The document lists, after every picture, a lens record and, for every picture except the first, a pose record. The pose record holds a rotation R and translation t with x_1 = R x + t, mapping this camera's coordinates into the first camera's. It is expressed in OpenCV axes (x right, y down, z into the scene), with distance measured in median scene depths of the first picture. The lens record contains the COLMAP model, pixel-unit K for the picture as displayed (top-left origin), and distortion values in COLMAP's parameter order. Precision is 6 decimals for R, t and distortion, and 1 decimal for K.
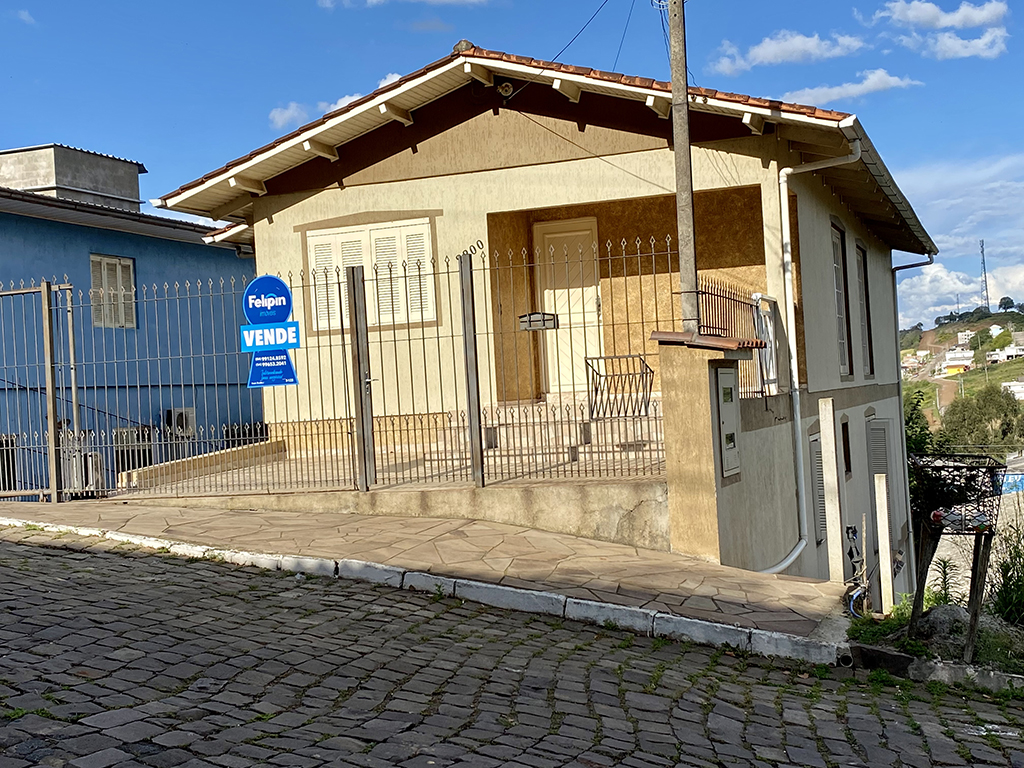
lens RADIAL K [[1336.4, 0, 512.0], [0, 1336.4, 384.0], [0, 0, 1]] dist [0.166182, -0.028417]
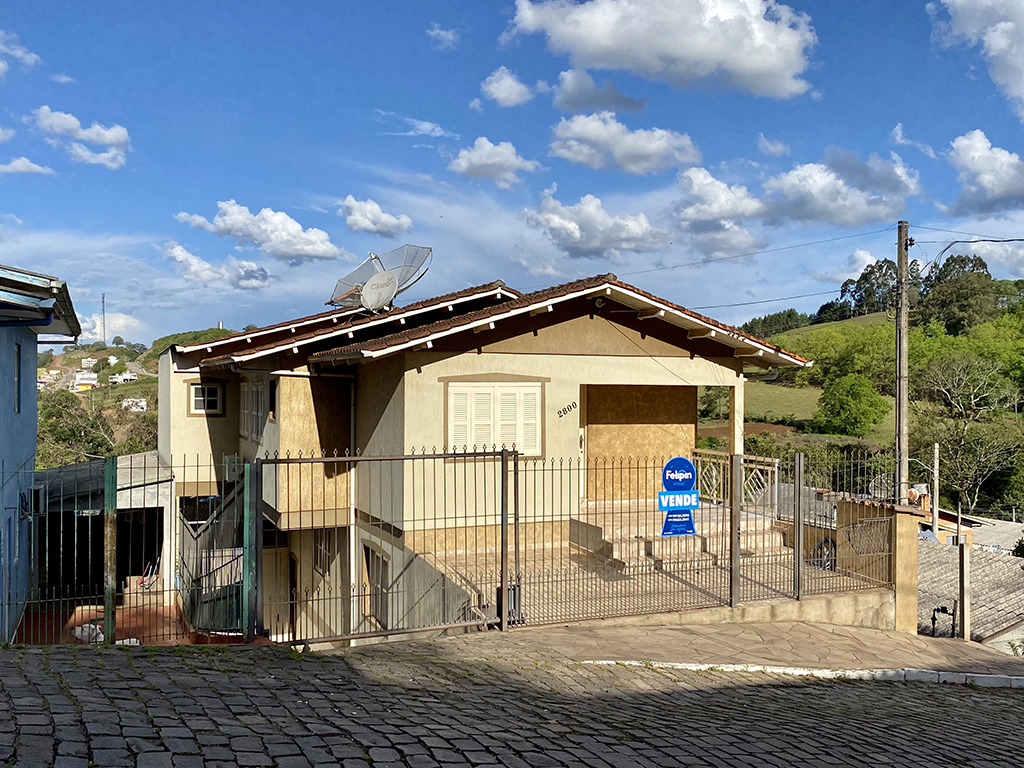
lens RADIAL K [[934.5, 0, 512.3], [0, 934.5, 382.4], [0, 0, 1]] dist [0.093607, -0.251460]
pose [[0.722315, 0.065009, 0.688502, -0.815520], [-0.053948, 0.997835, -0.037618, -0.092158], [-0.689456, -0.009971, 0.724259, 0.335166]]
